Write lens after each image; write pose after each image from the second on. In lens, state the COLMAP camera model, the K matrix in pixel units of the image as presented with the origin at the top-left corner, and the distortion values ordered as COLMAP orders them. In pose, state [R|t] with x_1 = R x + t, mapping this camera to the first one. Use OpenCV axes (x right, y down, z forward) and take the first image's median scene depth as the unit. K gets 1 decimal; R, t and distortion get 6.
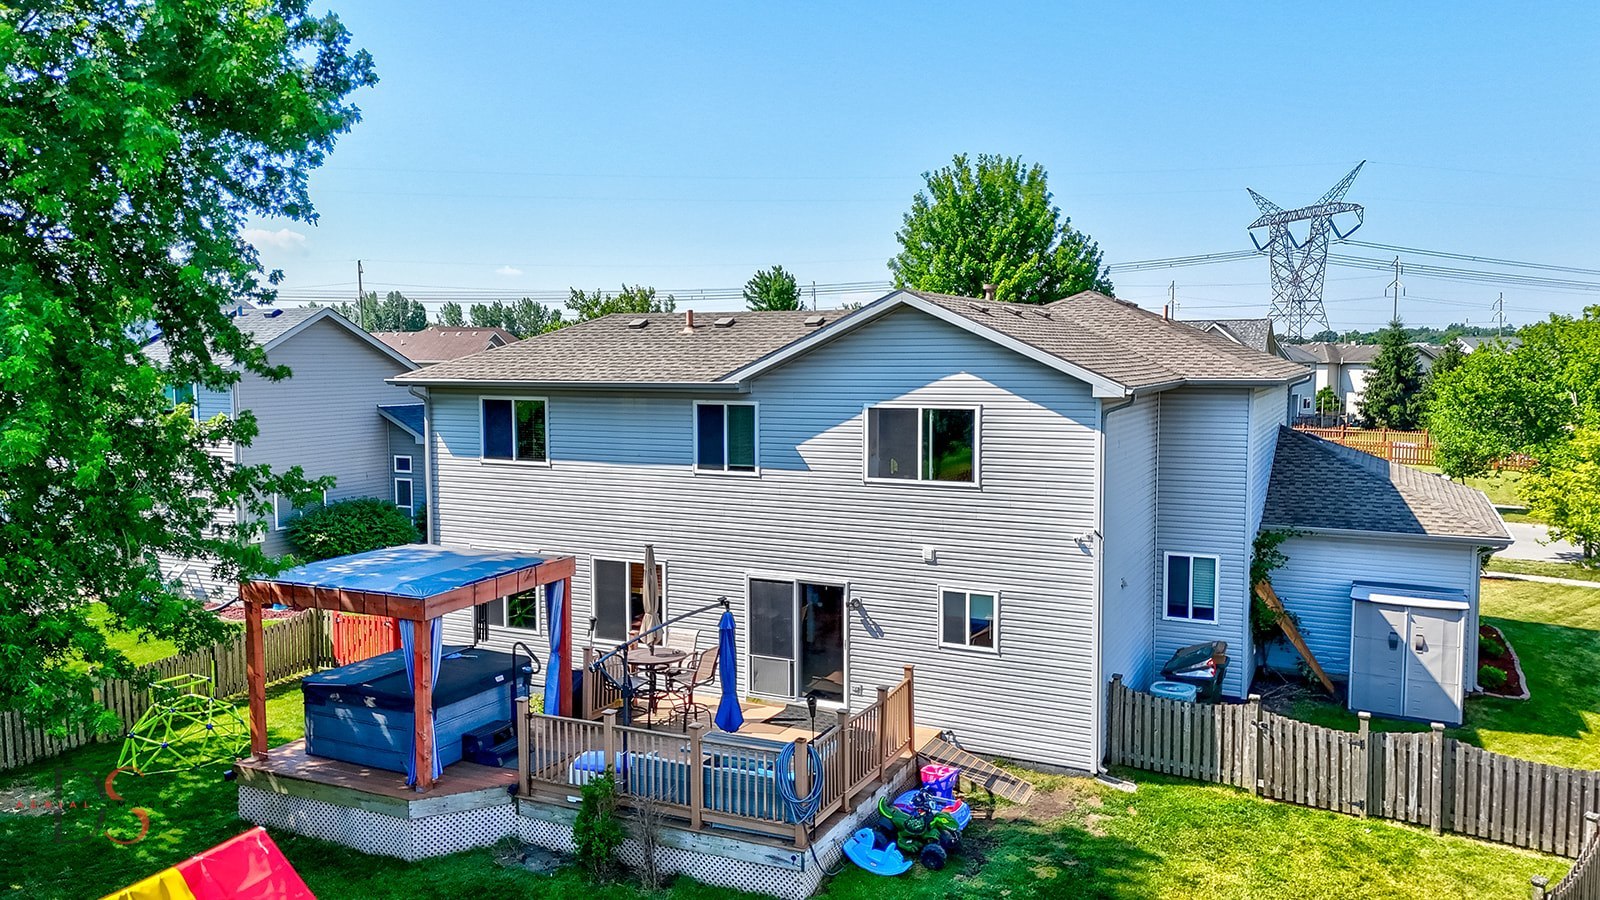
lens RADIAL K [[1144.9, 0, 800.0], [0, 1144.9, 450.0], [0, 0, 1]] dist [0.086873, -0.153686]
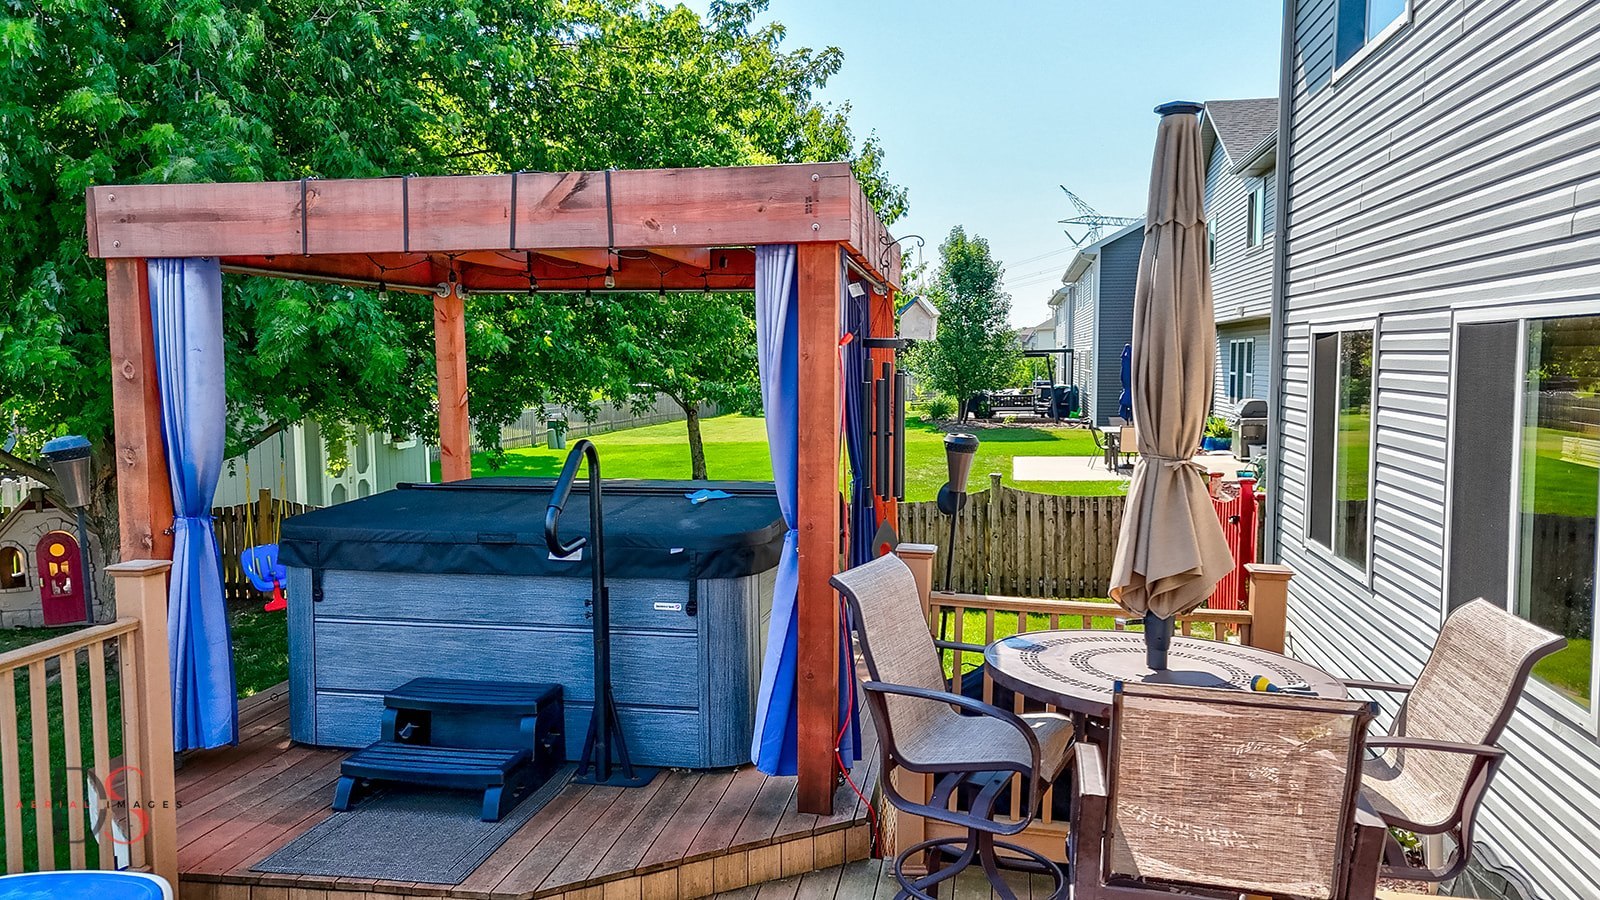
lens RADIAL K [[1185.3, 0, 803.8], [0, 1185.3, 452.3], [0, 0, 1]] dist [0.046549, -0.001814]
pose [[0.282418, 0.083208, -0.955676, 0.050921], [-0.070638, 0.995330, 0.065786, 0.140583], [0.956687, 0.048928, 0.286977, 0.925112]]
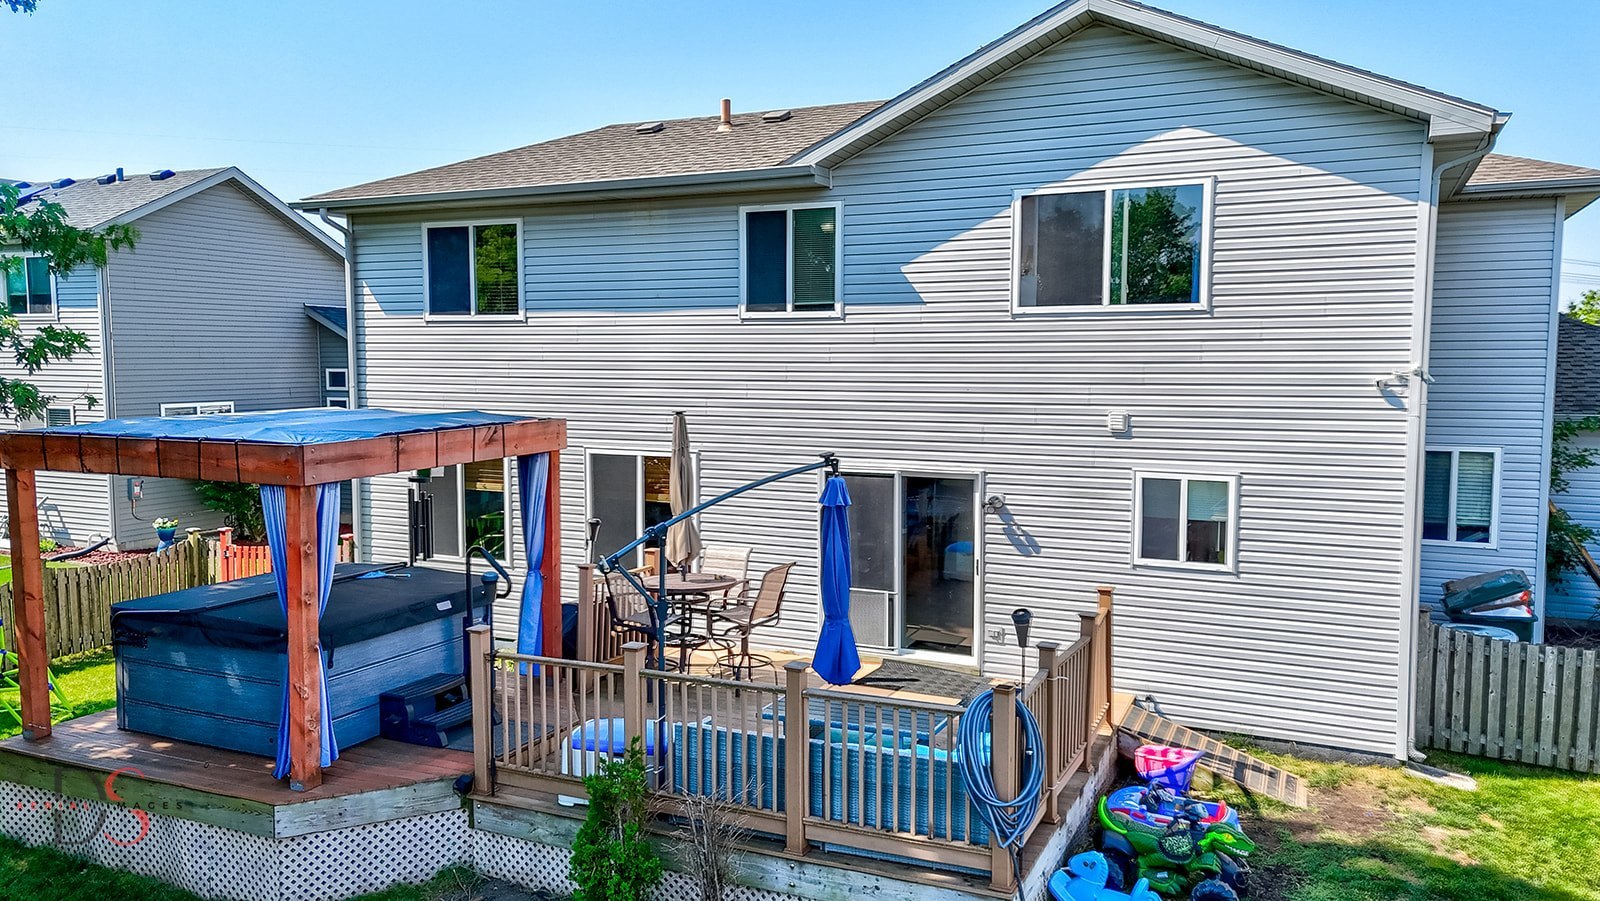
lens RADIAL K [[1185.3, 0, 803.8], [0, 1185.3, 452.8], [0, 0, 1]] dist [0.046549, -0.001814]
pose [[0.999828, 0.002040, 0.018407, -0.078704], [-0.002200, 0.999960, 0.008649, 0.107299], [-0.018389, -0.008688, 0.999793, 0.352528]]
